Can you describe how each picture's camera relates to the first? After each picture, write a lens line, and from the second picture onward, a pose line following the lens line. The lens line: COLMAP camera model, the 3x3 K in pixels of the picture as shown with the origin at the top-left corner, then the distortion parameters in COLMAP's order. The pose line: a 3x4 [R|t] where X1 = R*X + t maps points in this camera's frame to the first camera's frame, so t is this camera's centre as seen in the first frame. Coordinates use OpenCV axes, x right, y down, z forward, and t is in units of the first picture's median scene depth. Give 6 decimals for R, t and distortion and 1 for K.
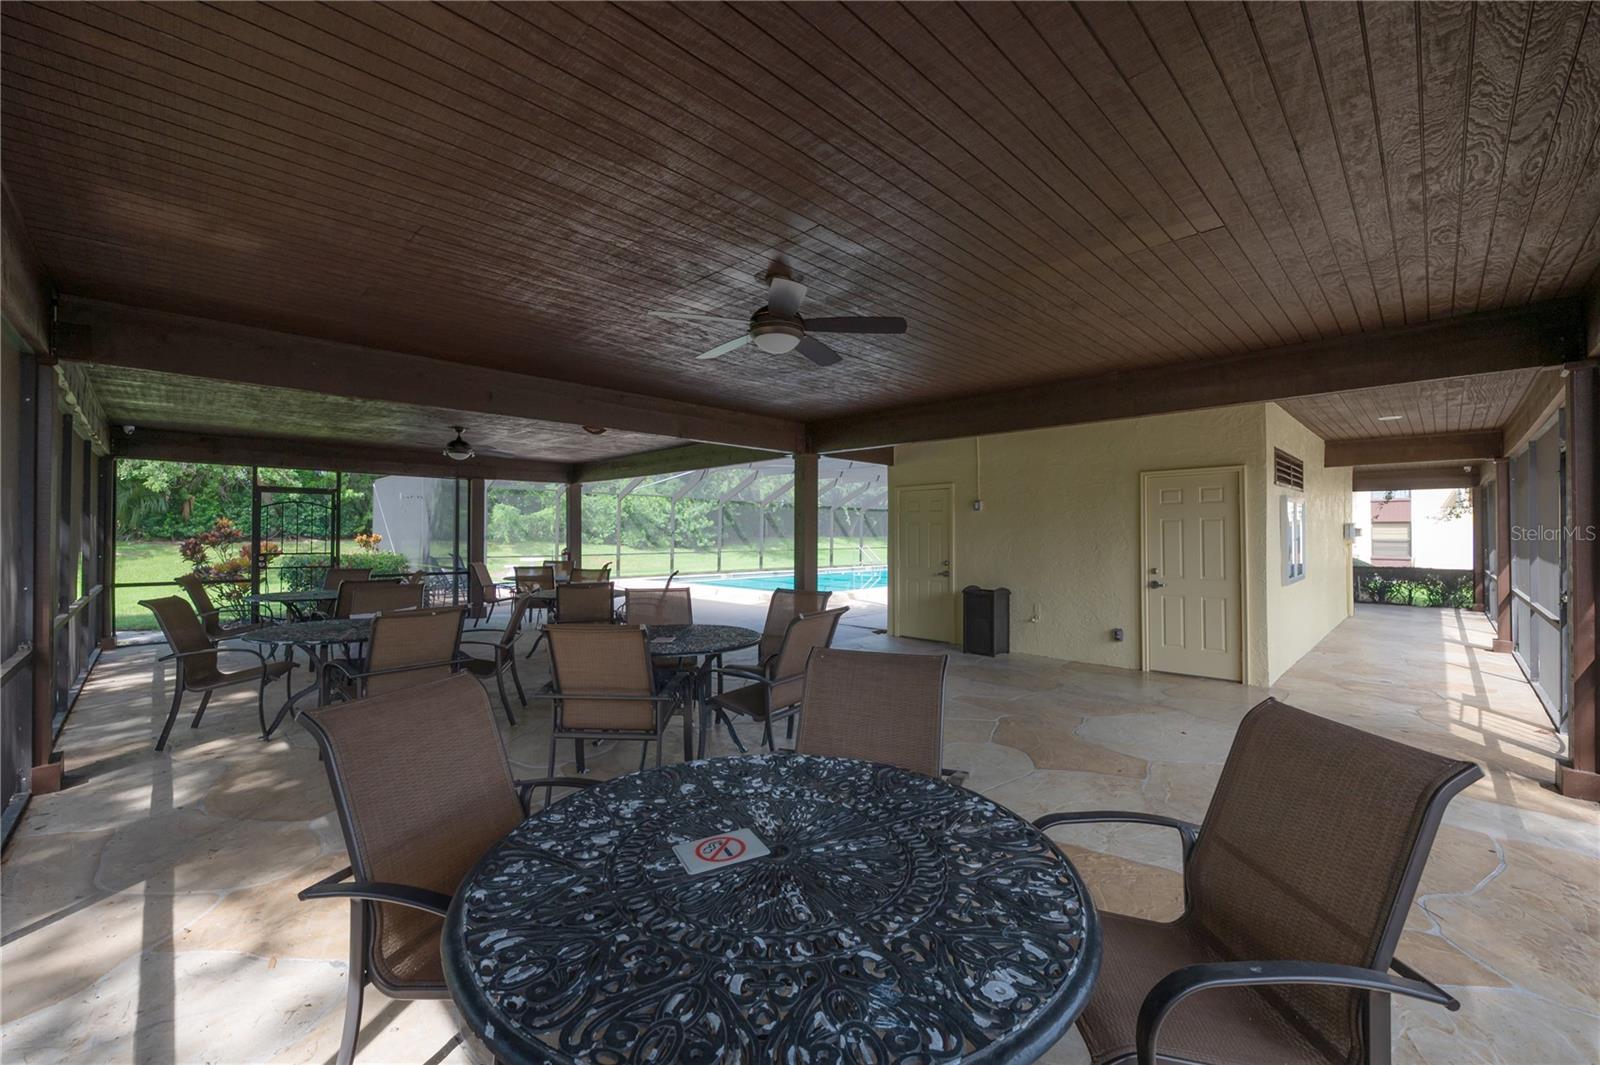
lens RADIAL K [[645.5, 0, 797.6], [0, 645.5, 534.1], [0, 0, 1]] dist [-0.001601, -0.000129]
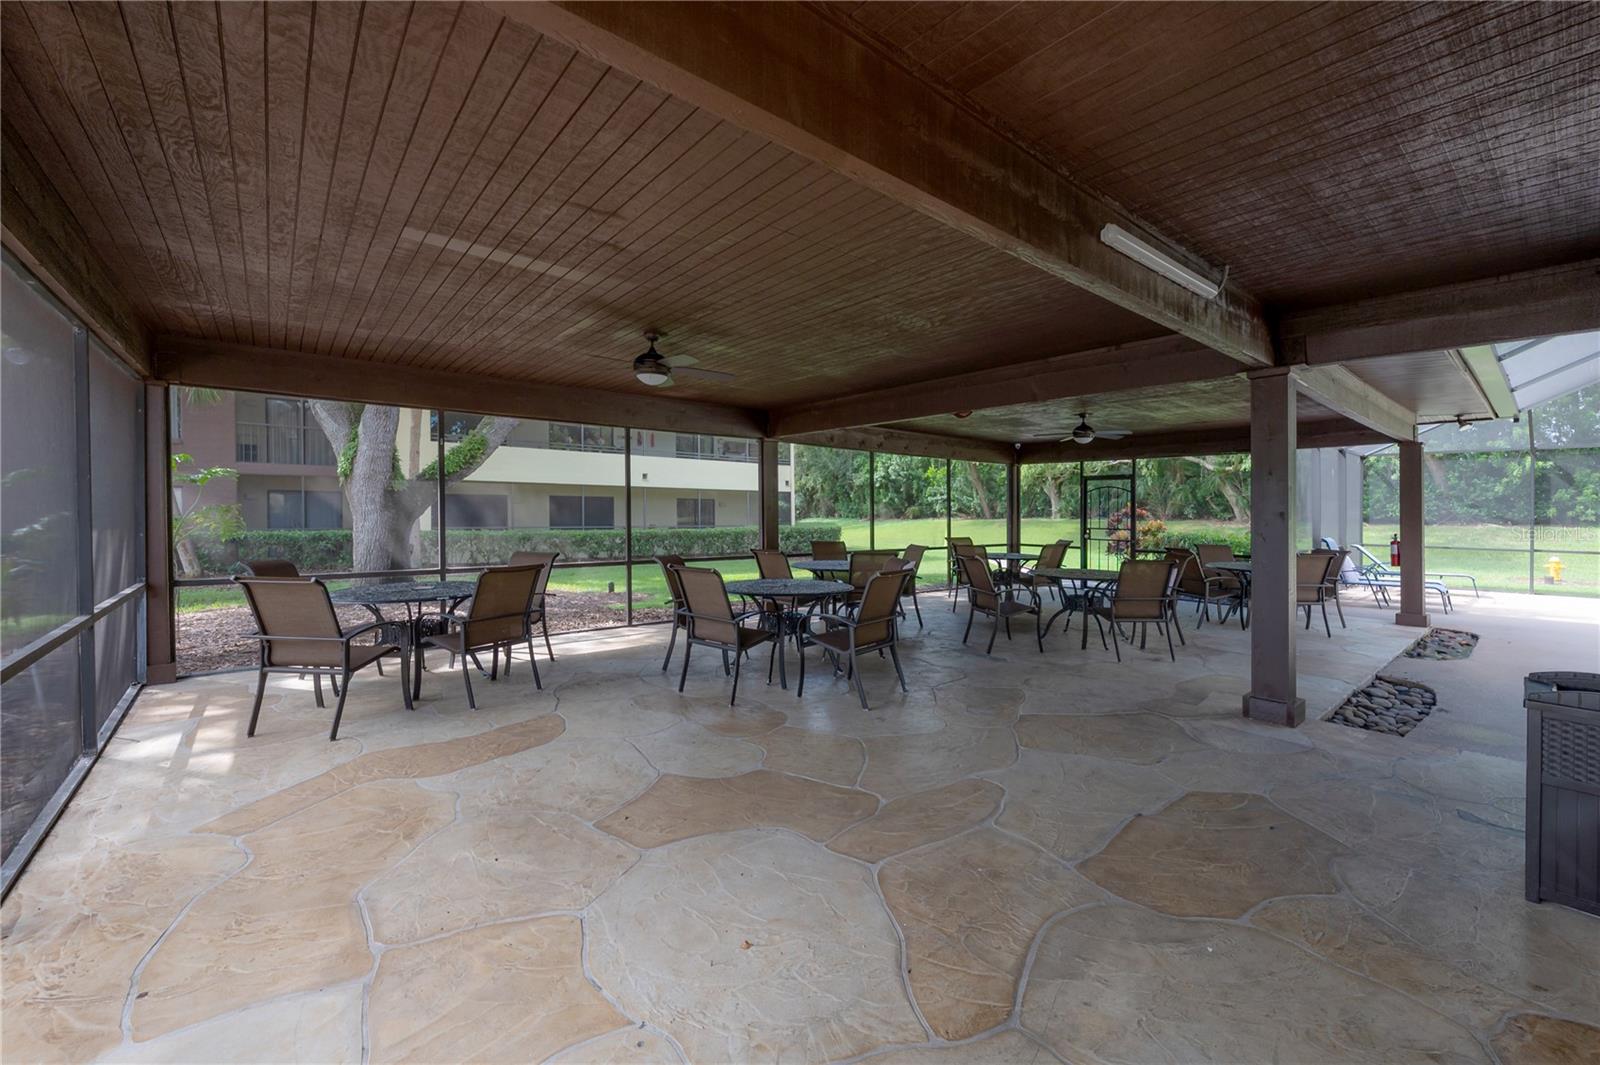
lens RADIAL K [[645.5, 0, 797.6], [0, 645.5, 534.1], [0, 0, 1]] dist [-0.001601, -0.000129]
pose [[-0.100624, 0.033627, -0.994356, 1.015182], [-0.009929, 0.999345, 0.034800, 0.006489], [0.994875, 0.013375, -0.100224, 1.058342]]
